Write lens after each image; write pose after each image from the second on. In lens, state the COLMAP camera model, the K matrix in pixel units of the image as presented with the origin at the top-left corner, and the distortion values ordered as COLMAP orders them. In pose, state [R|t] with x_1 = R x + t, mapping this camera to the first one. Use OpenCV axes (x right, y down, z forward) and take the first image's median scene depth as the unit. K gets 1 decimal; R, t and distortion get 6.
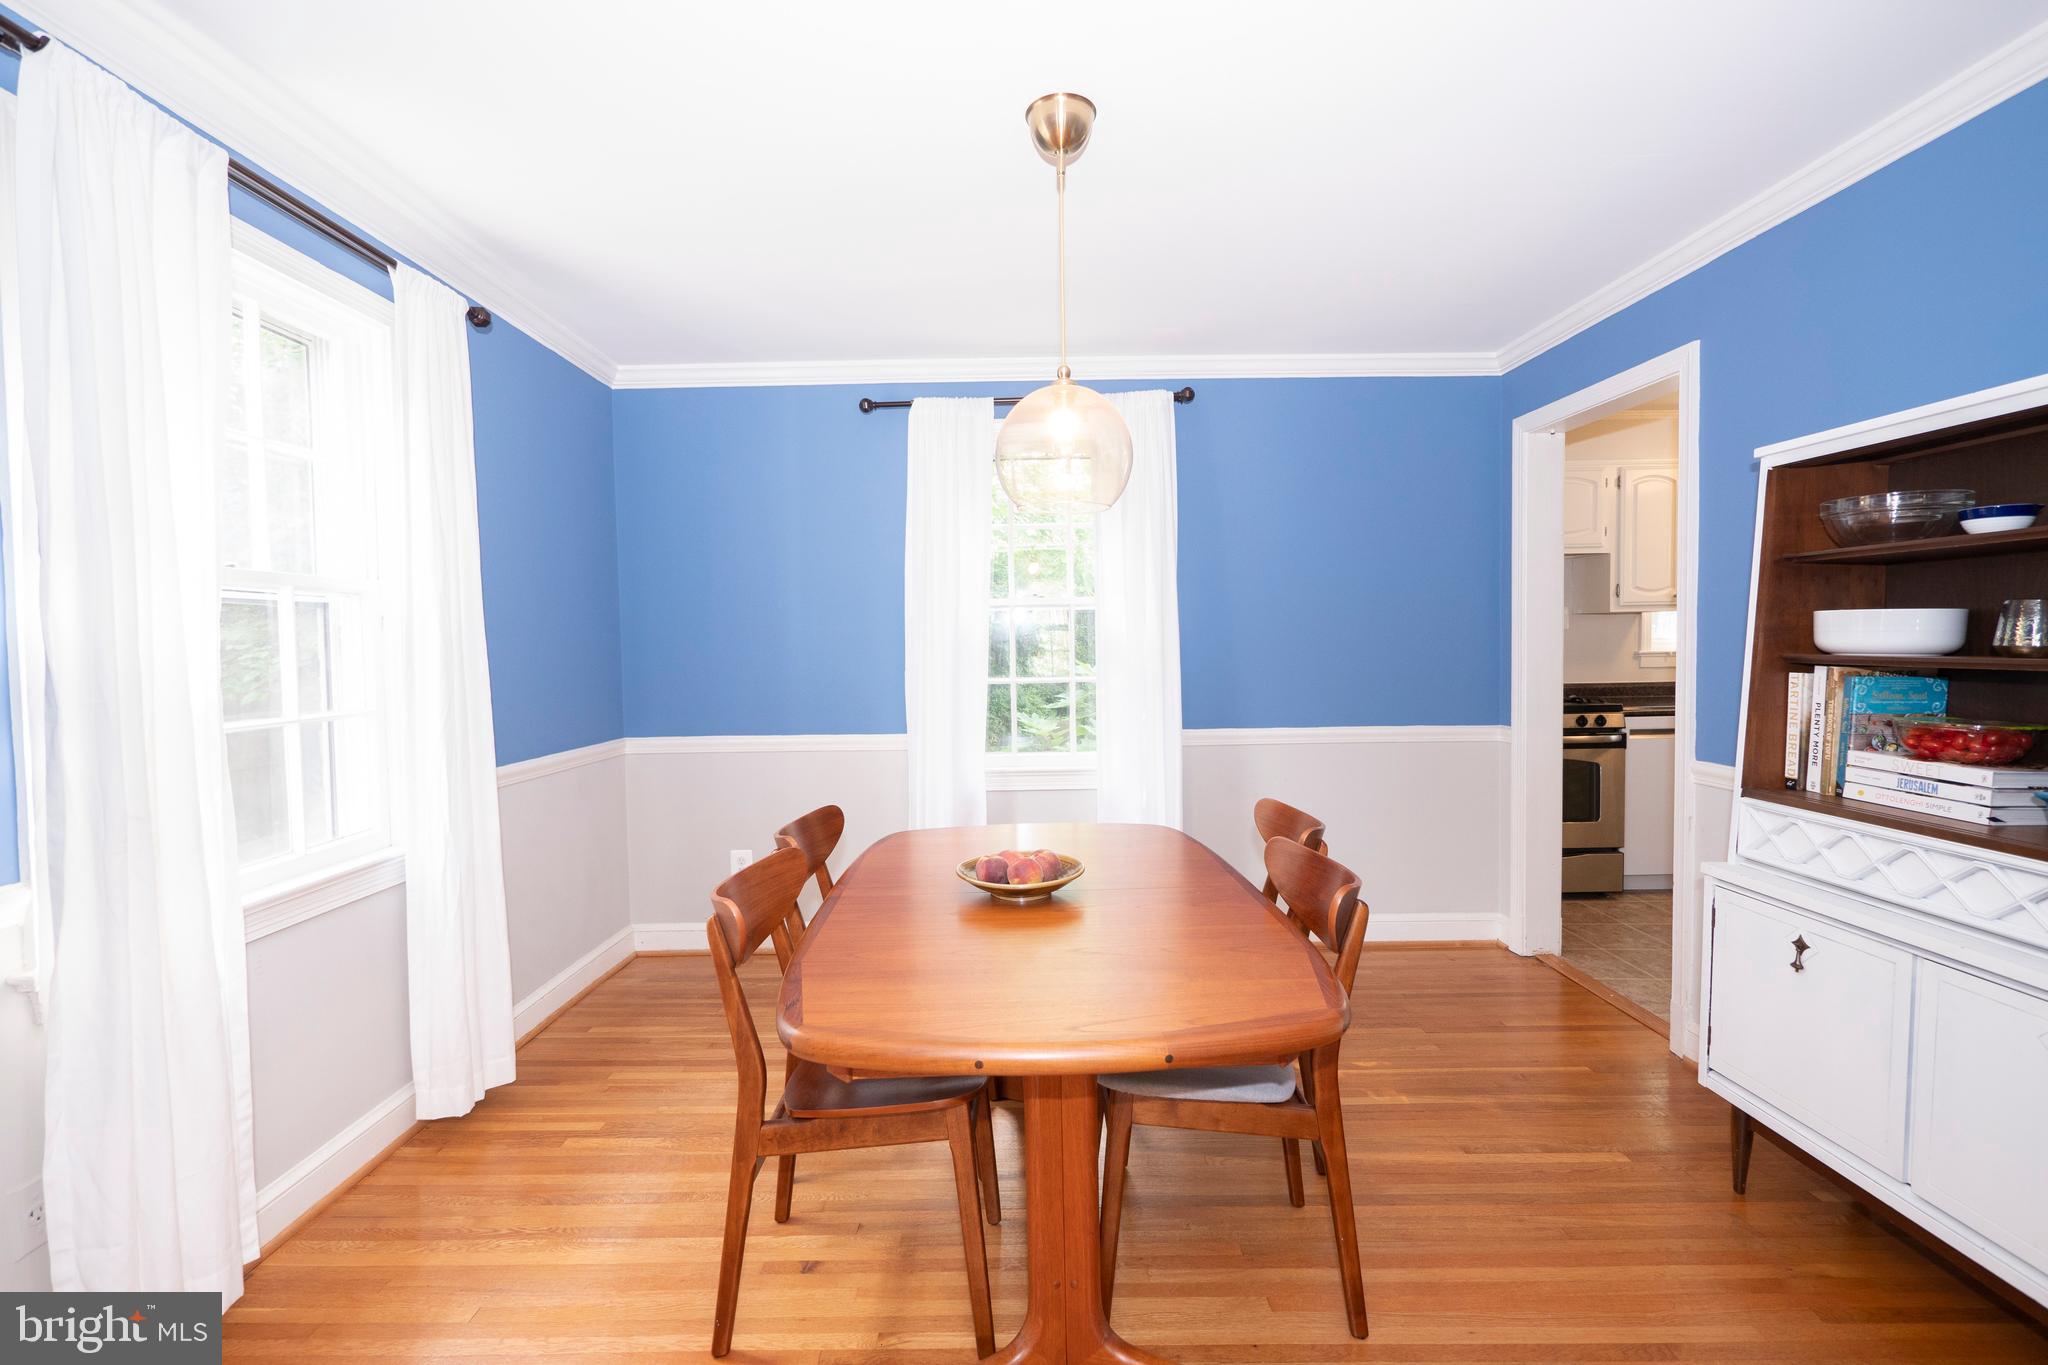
lens RADIAL K [[884.4, 0, 1024.0], [0, 884.4, 682.5], [0, 0, 1]] dist [-0.002432, -0.000315]
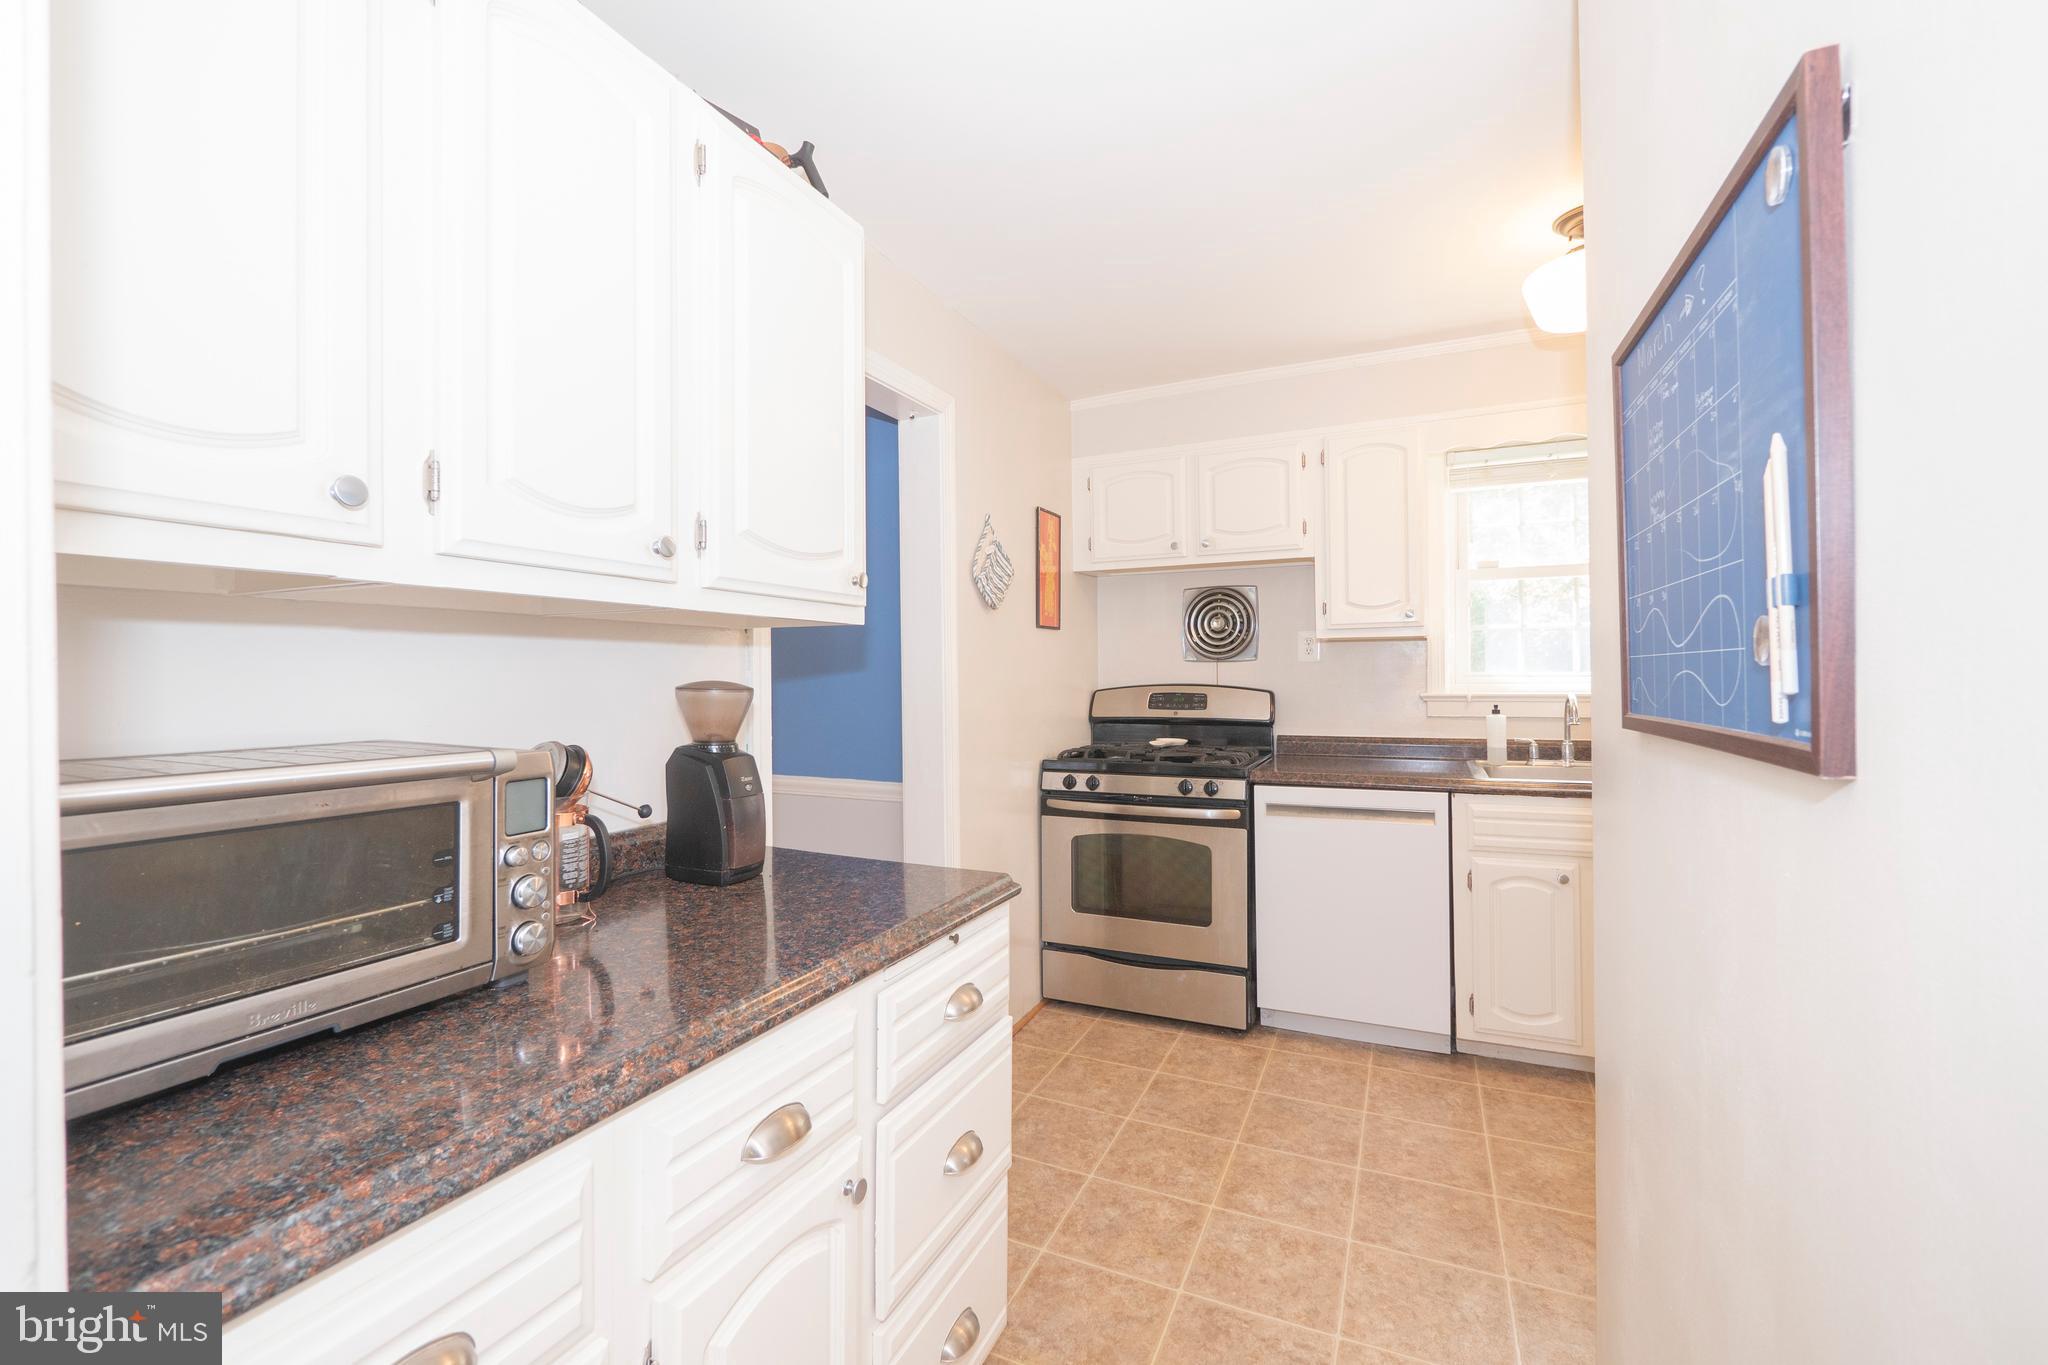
lens RADIAL K [[884.4, 0, 1024.0], [0, 884.4, 682.5], [0, 0, 1]] dist [-0.002432, -0.000315]
pose [[0.914654, 0.006577, -0.404184, 0.790154], [-0.020181, 0.999364, -0.029408, -0.019401], [0.403733, 0.035055, 0.914205, 0.266052]]
